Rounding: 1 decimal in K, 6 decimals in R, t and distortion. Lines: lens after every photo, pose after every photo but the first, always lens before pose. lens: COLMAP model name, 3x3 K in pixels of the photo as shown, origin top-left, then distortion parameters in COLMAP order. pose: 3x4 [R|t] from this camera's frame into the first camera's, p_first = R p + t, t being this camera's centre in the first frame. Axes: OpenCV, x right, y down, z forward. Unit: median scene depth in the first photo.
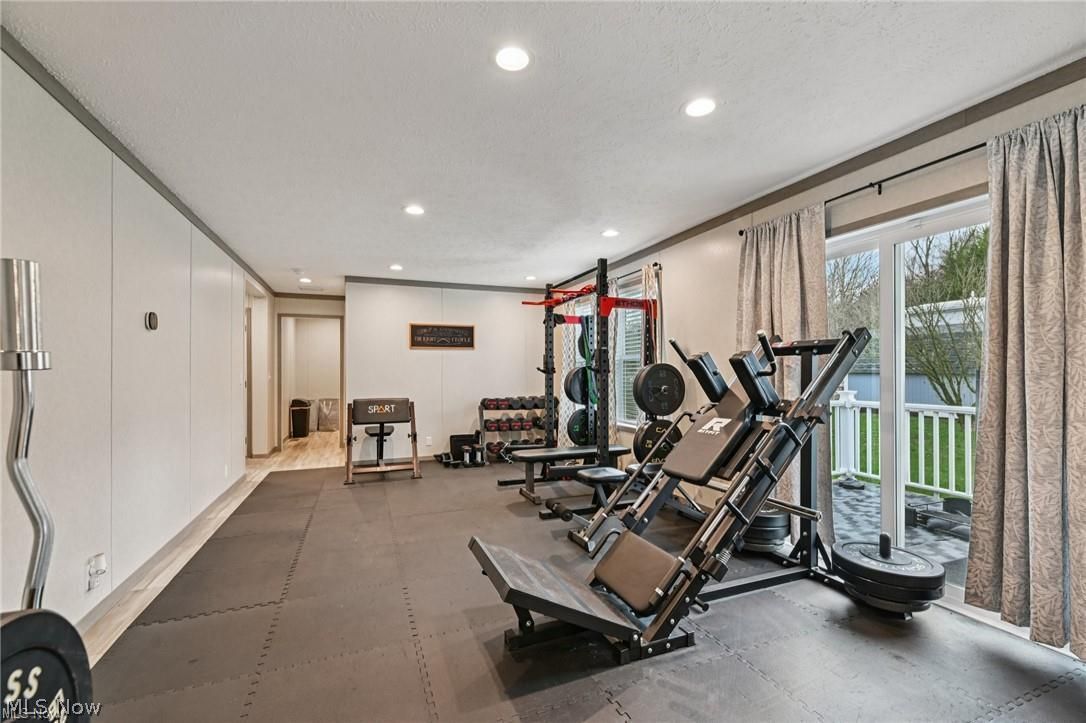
lens RADIAL K [[463.0, 0, 536.8], [0, 463.0, 372.5], [0, 0, 1]] dist [-0.002237, -0.001137]
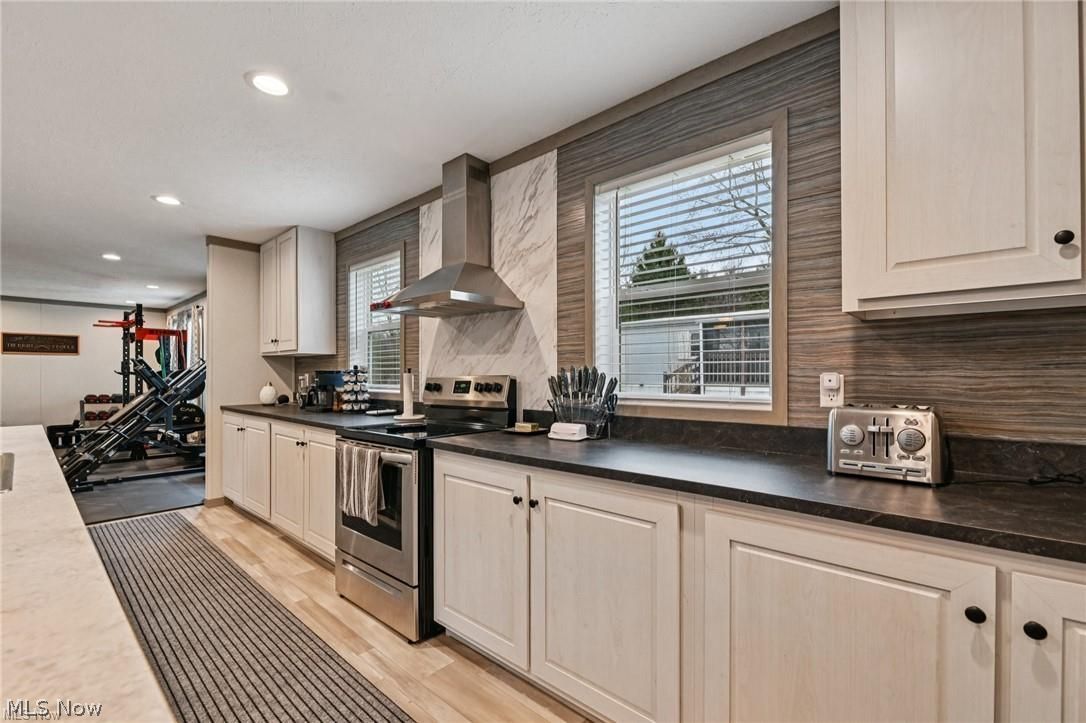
lens RADIAL K [[463.0, 0, 541.3], [0, 463.0, 372.4], [0, 0, 1]] dist [-0.002237, -0.001137]
pose [[0.880682, 0.004501, 0.473687, 1.167849], [-0.003206, 0.999989, -0.003542, -0.012574], [-0.473698, 0.001601, 0.880686, -2.087524]]
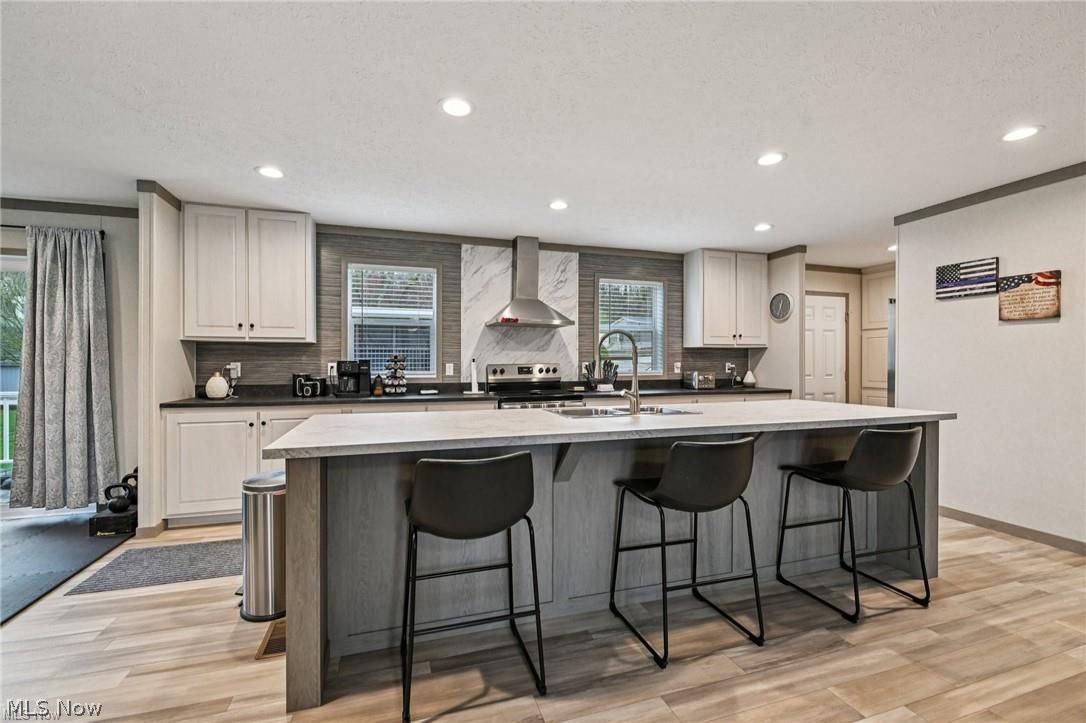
lens RADIAL K [[463.0, 0, 542.6], [0, 463.0, 364.4], [0, 0, 1]] dist [-0.002237, -0.001137]
pose [[0.043046, 0.002987, 0.999069, -0.640379], [-0.001096, 0.999995, -0.002942, 0.002297], [-0.999072, -0.000968, 0.043049, -0.995391]]
